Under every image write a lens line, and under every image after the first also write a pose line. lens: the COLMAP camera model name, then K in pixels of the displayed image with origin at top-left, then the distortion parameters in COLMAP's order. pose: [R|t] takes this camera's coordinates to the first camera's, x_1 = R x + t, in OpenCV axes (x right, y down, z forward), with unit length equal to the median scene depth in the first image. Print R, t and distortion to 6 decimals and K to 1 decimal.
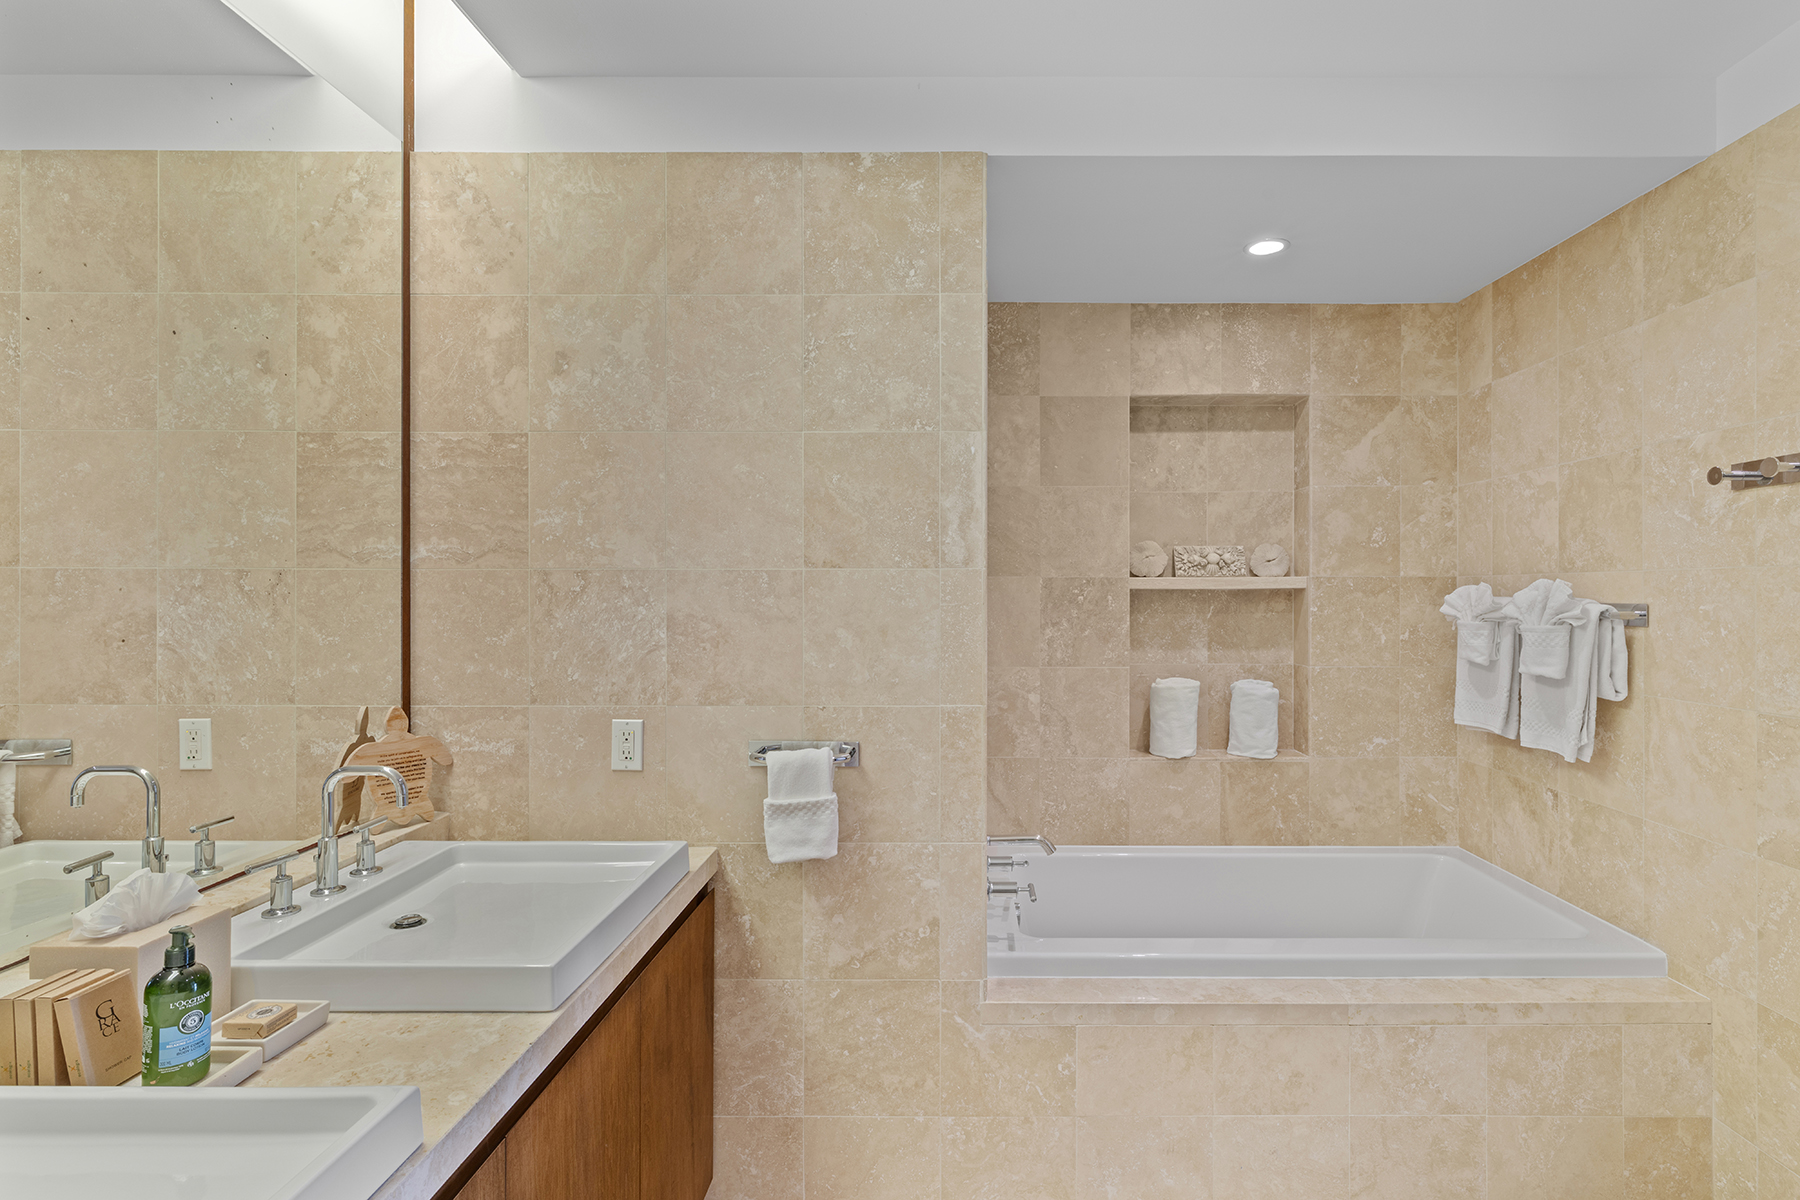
lens RADIAL K [[864.2, 0, 900.0], [0, 864.2, 600.0], [0, 0, 1]] dist [0.000318, 0.000605]
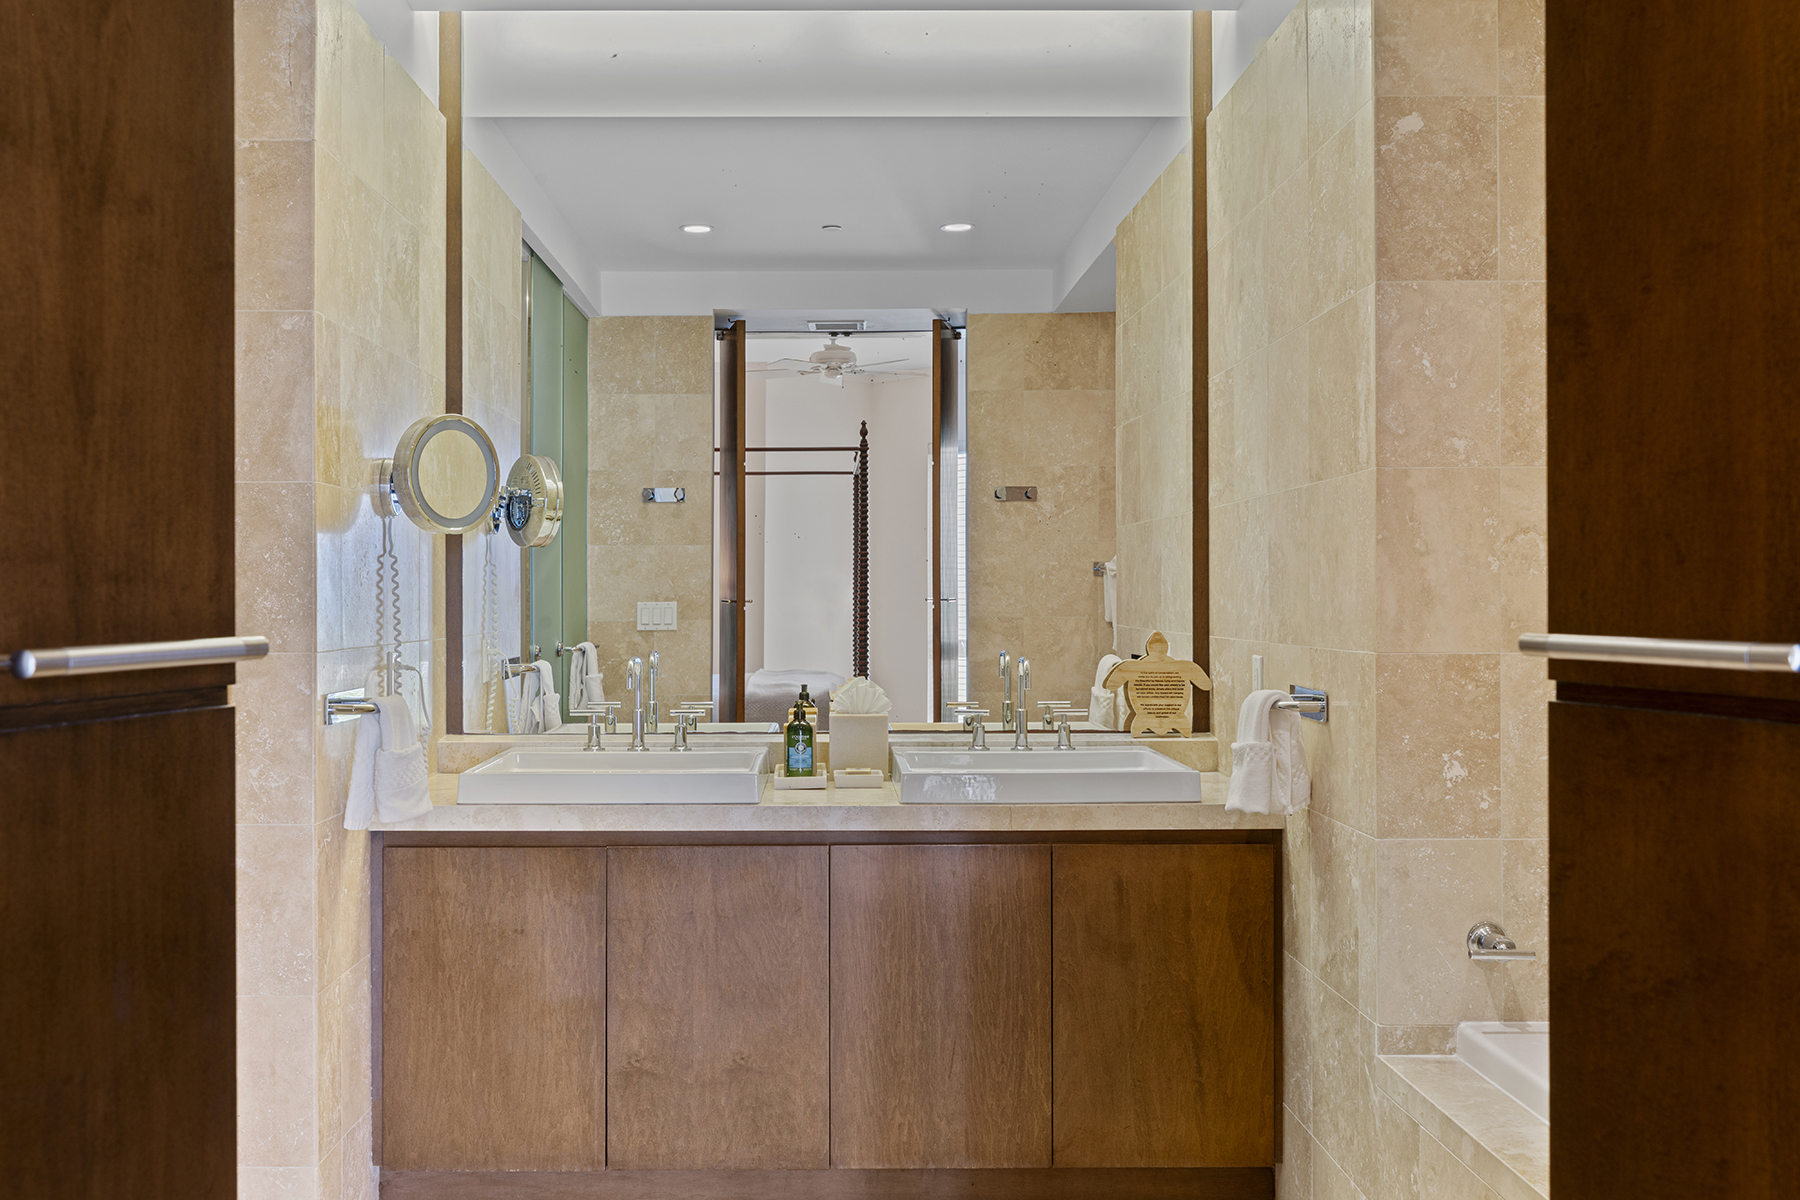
lens RADIAL K [[1781.0, 0, 900.0], [0, 1781.0, 600.0], [0, 0, 1]] dist [0.078493, 0.002858]
pose [[0.032121, -0.001071, -0.999483, 1.620211], [0.001769, 0.999998, -0.001015, 0.077888], [0.999482, -0.001735, 0.032123, 0.544217]]
